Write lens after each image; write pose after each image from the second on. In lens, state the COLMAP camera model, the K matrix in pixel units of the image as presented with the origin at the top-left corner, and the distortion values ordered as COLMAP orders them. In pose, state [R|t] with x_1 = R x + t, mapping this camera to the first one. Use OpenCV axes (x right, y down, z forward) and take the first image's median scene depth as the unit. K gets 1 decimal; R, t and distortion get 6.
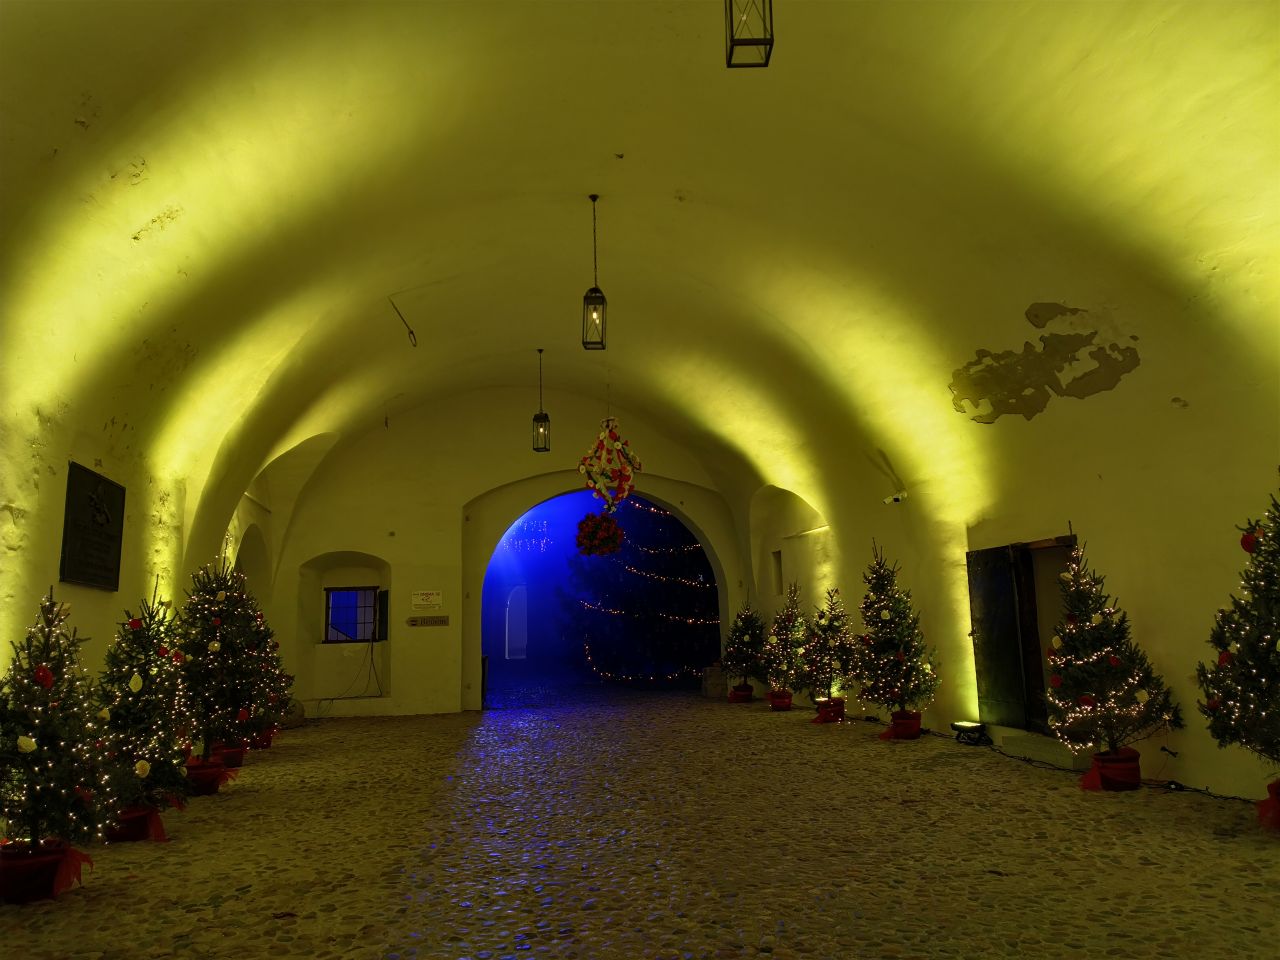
lens RADIAL K [[994.6, 0, 640.0], [0, 994.6, 480.0], [0, 0, 1]] dist [0.085175, -0.053575]
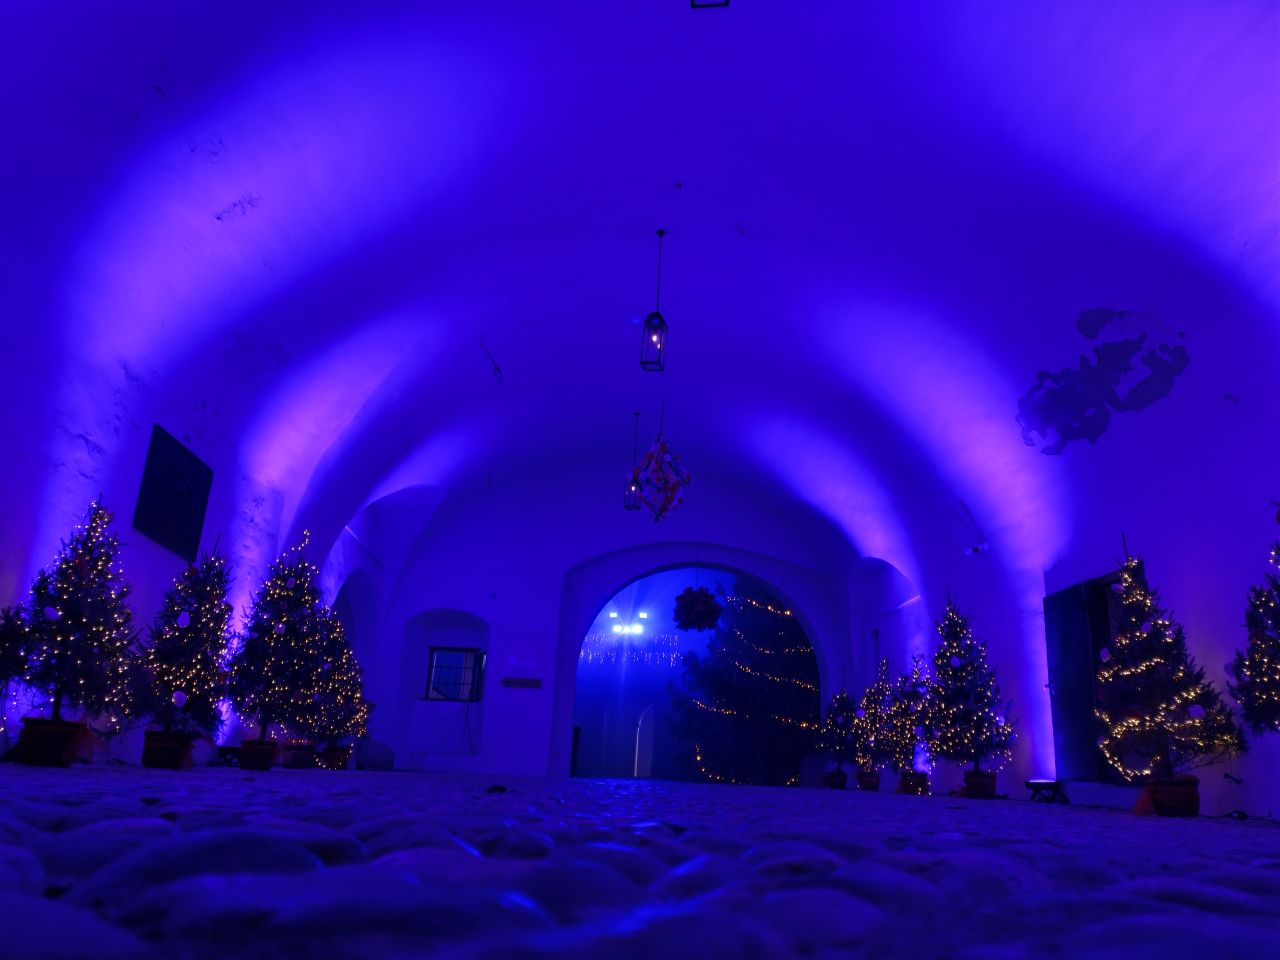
lens RADIAL K [[994.6, 0, 640.0], [0, 994.6, 480.0], [0, 0, 1]] dist [0.085175, -0.053575]
pose [[0.987745, 0.028760, -0.153406, 0.101570], [-0.049110, 0.990223, -0.130561, 0.116281], [0.148151, 0.136495, 0.979500, -0.005876]]
